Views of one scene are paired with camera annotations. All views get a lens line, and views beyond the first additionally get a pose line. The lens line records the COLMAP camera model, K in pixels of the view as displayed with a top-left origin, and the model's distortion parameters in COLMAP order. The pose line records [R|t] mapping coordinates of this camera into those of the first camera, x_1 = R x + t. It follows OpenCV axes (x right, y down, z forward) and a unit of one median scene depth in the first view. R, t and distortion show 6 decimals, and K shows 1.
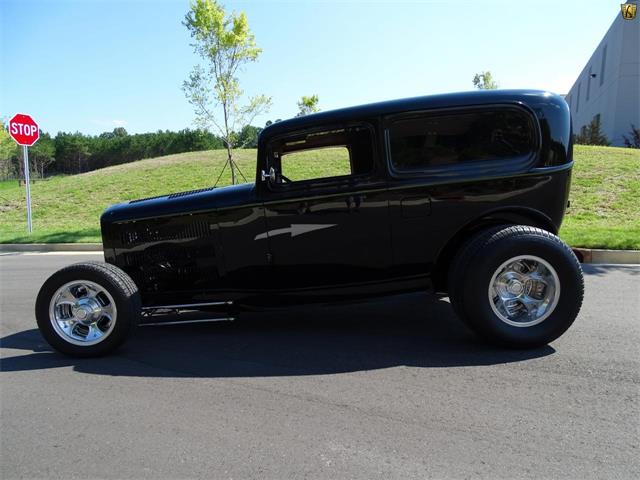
lens RADIAL K [[464.2, 0, 318.5], [0, 464.2, 238.2], [0, 0, 1]] dist [-0.014673, 0.013059]
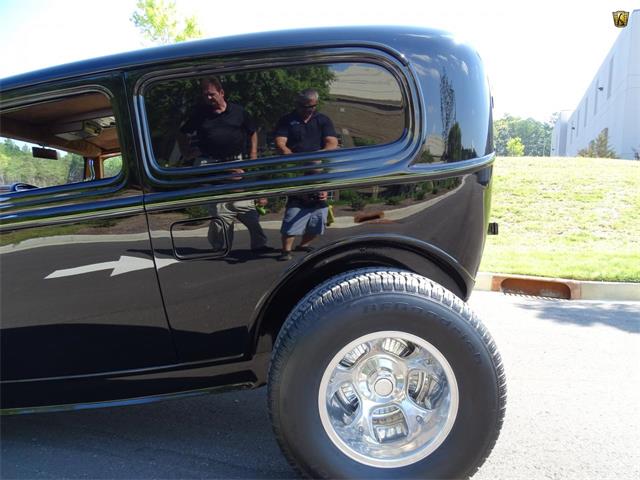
lens RADIAL K [[464.2, 0, 316.2], [0, 464.2, 234.3], [0, 0, 1]] dist [-0.014673, 0.013059]
pose [[0.999677, 0.000541, -0.025411, 0.117447], [-0.001644, 0.999055, -0.043432, -0.015622], [0.025364, 0.043459, 0.998733, 0.145906]]
